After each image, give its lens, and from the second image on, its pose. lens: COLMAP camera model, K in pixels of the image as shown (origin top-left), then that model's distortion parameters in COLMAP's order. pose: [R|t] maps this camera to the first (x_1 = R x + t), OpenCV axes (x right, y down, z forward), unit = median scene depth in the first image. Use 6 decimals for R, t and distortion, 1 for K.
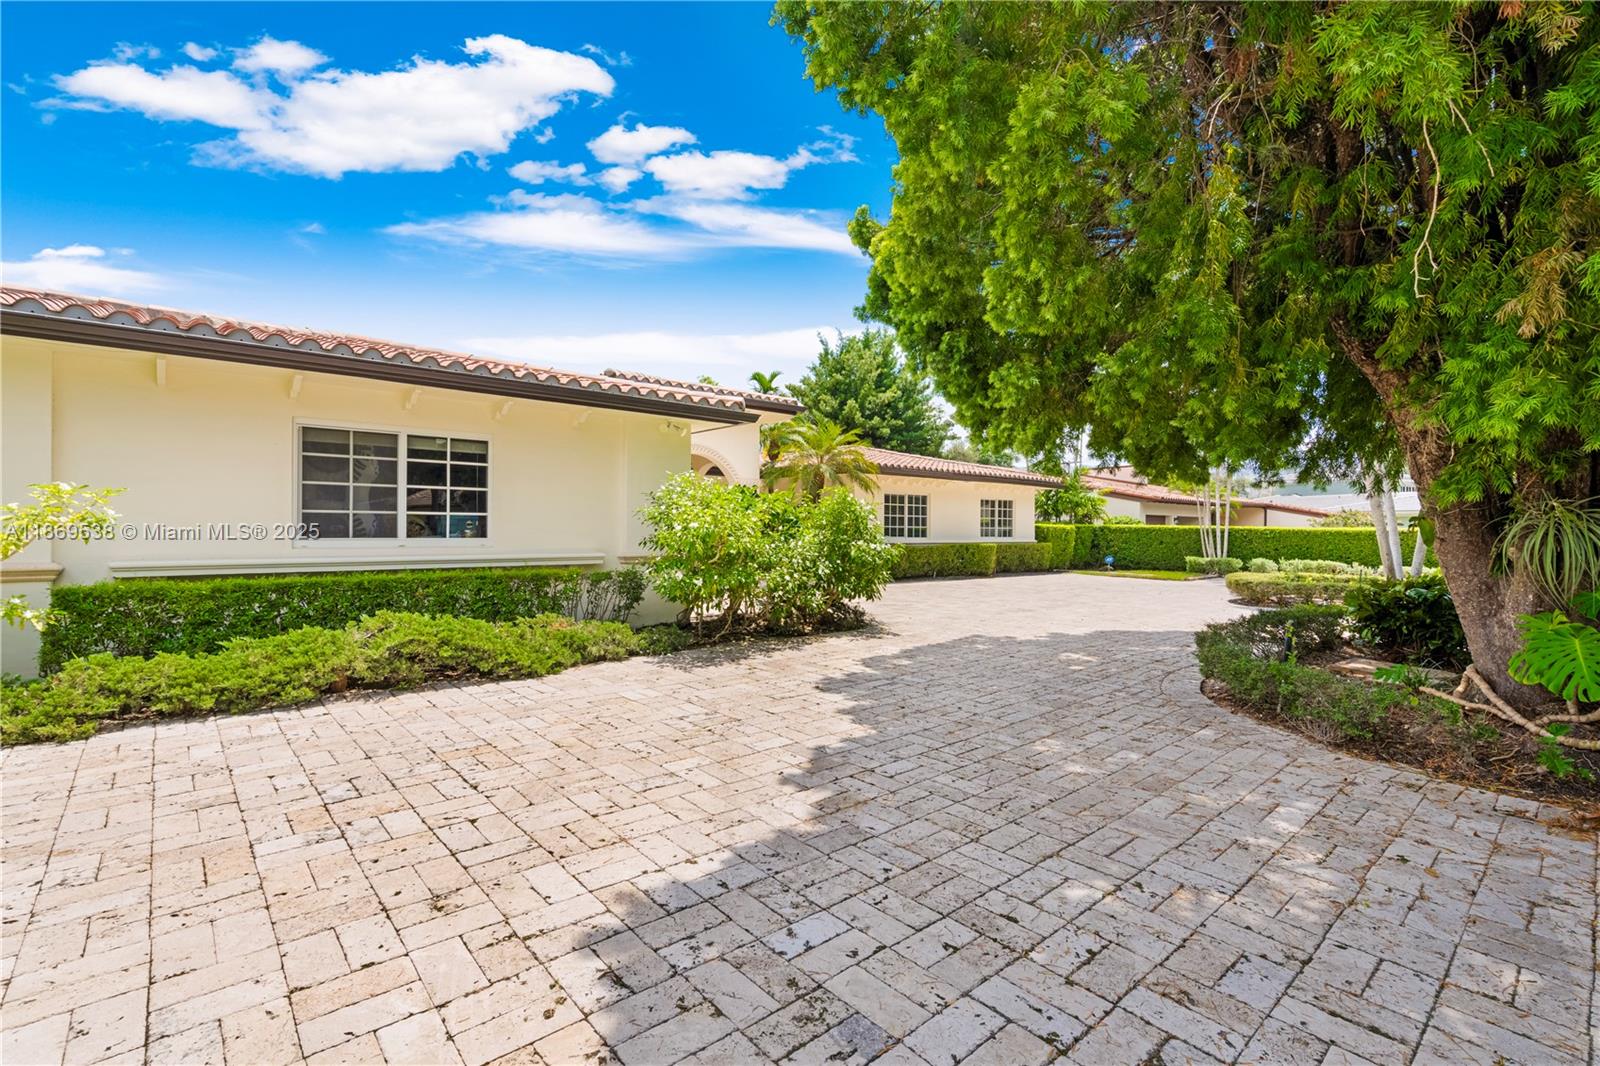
lens RADIAL K [[712.7, 0, 794.1], [0, 712.7, 519.0], [0, 0, 1]] dist [-0.001780, 0.000309]
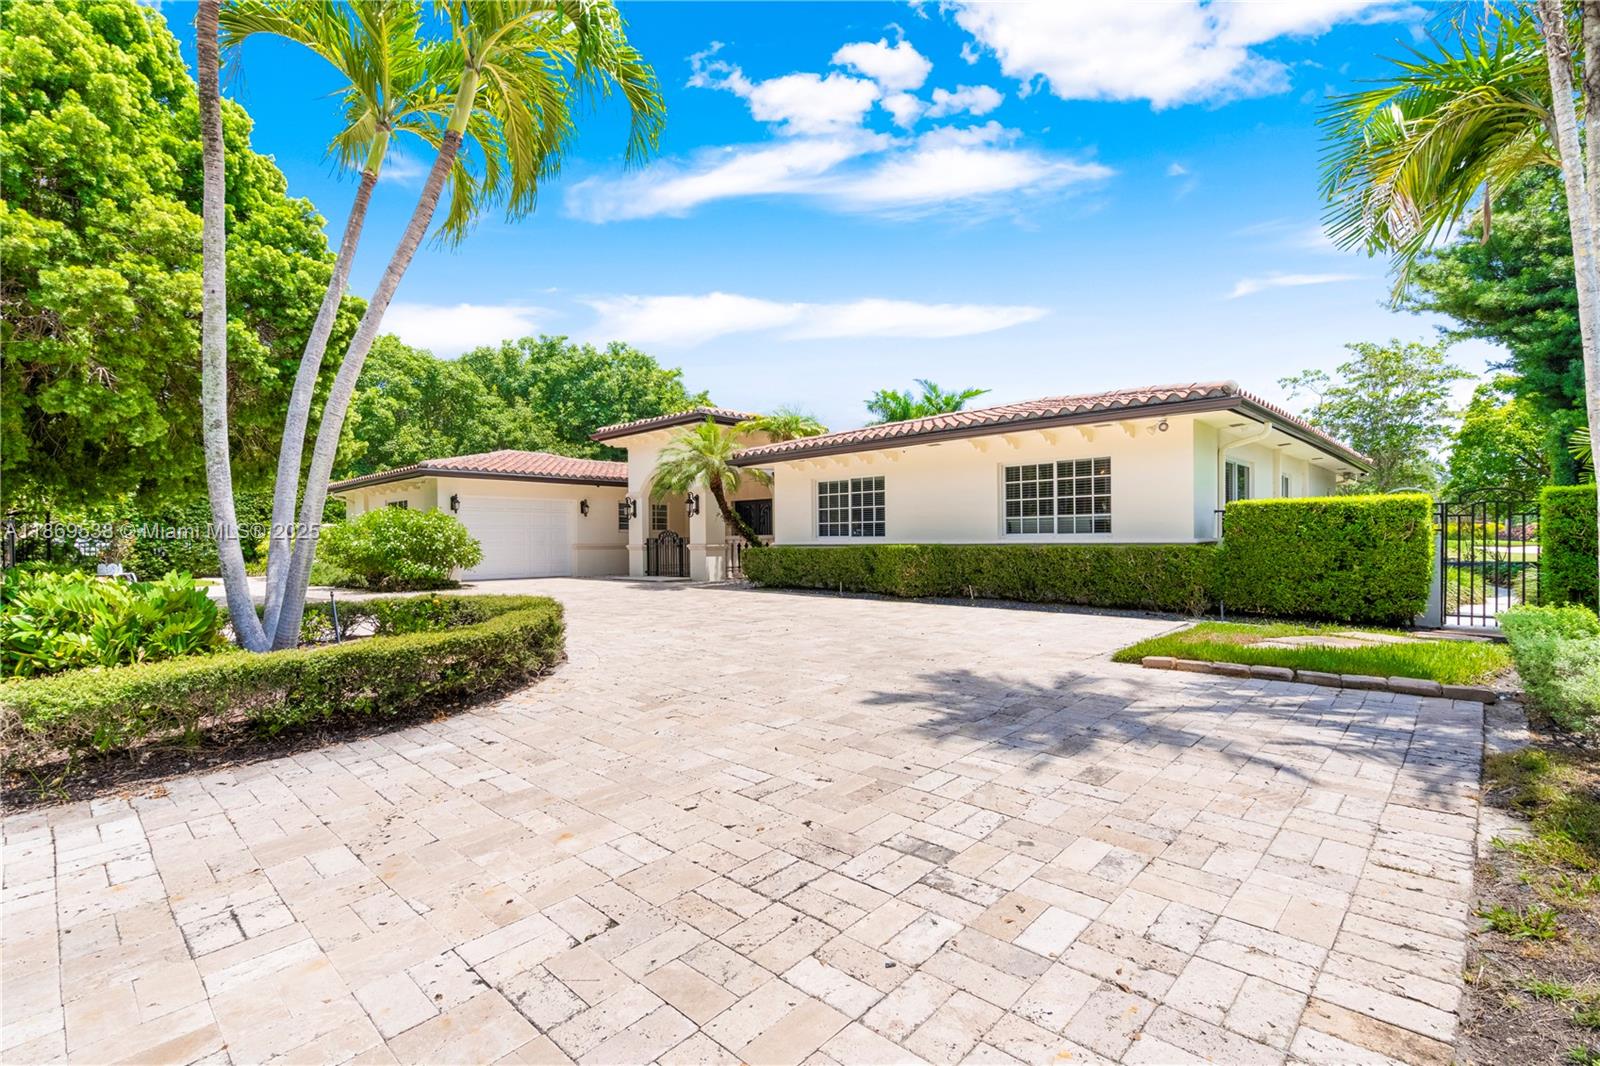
lens RADIAL K [[721.2, 0, 794.2], [0, 721.2, 545.4], [0, 0, 1]] dist [-0.000337, 0.000454]
pose [[0.088307, 0.003331, -0.996088, 0.869501], [0.030242, 0.999524, 0.006023, 0.027535], [0.995634, -0.030655, 0.088164, 0.837751]]
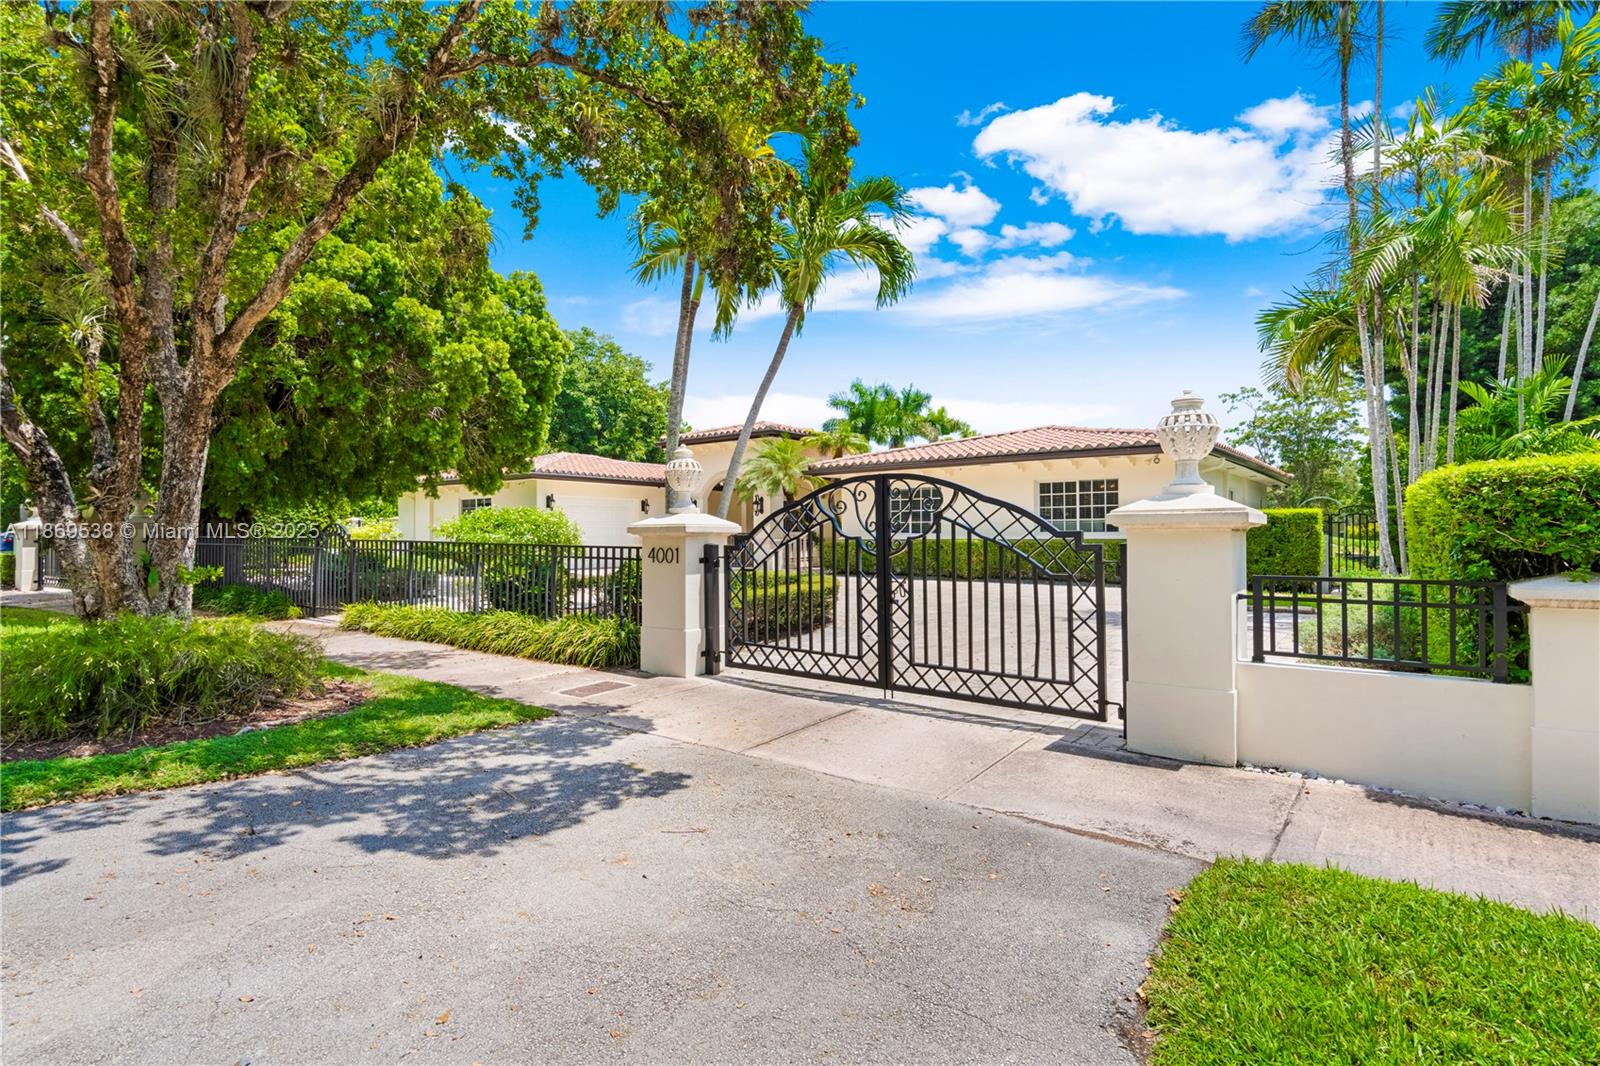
lens RADIAL K [[794.2, 0, 801.5], [0, 794.2, 528.7], [0, 0, 1]] dist [0.015871, 0.000284]
pose [[0.201287, -0.013566, -0.979438, 1.119500], [0.024634, 0.999658, -0.008784, 0.024343], [0.979222, -0.022360, 0.201553, 0.616563]]
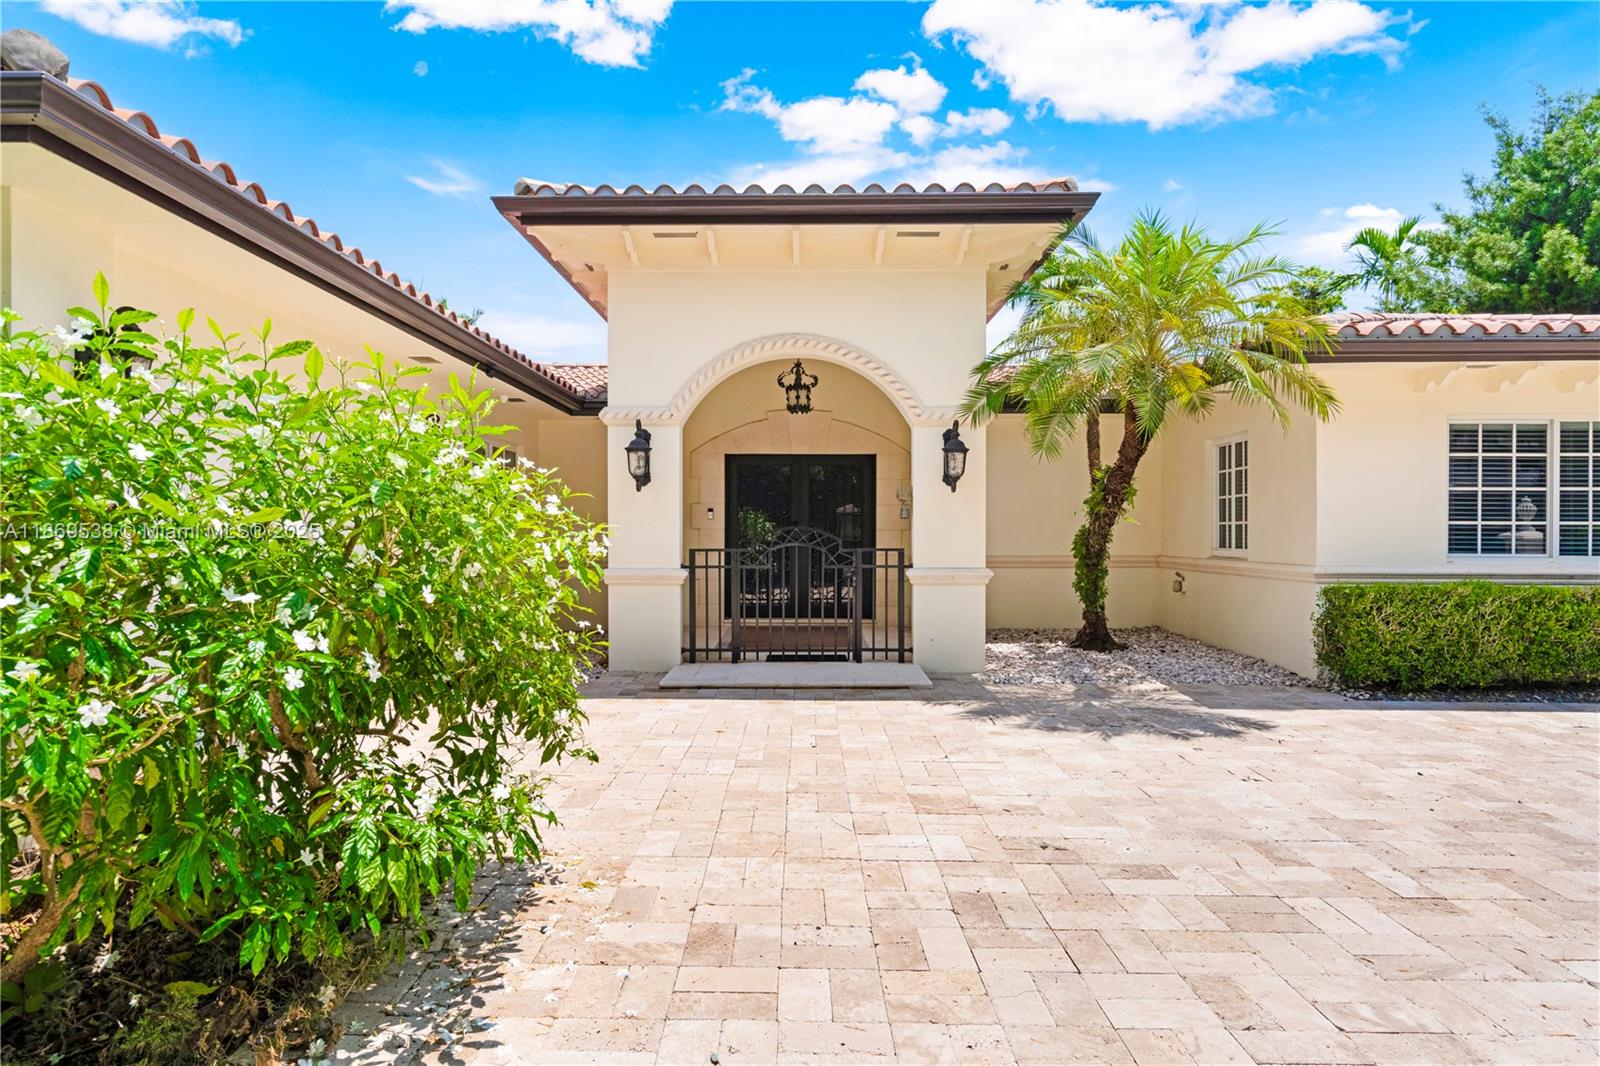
lens RADIAL K [[917.7, 0, 800.0], [0, 917.7, 533.0], [0, 0, 1]] dist [0.003627, 0.001453]
pose [[0.749974, -0.001096, -0.661466, 0.169573], [0.013404, 0.999818, 0.013541, 0.005184], [0.661331, -0.019022, 0.749853, 0.443142]]
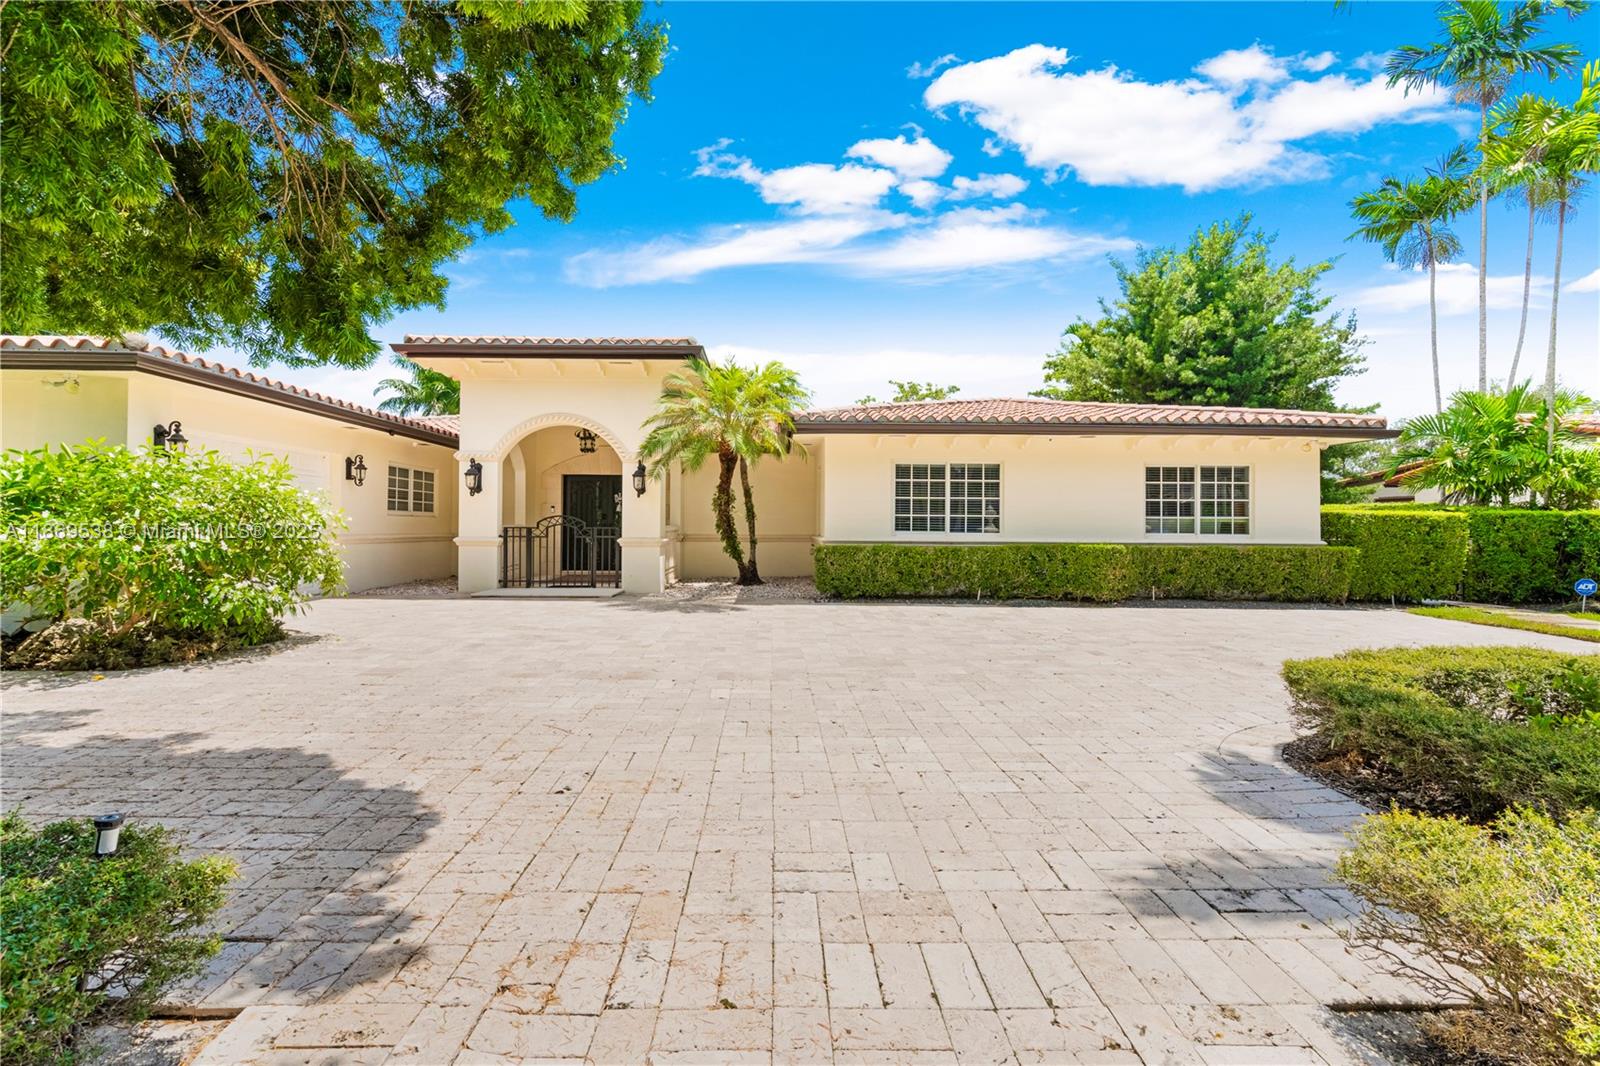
lens RADIAL K [[712.7, 0, 794.1], [0, 712.7, 519.0], [0, 0, 1]] dist [-0.001780, 0.000309]
pose [[0.767742, -0.006207, -0.640729, 0.435973], [0.007818, 0.999969, -0.000320, 0.012665], [0.640711, -0.004763, 0.767767, 0.414895]]
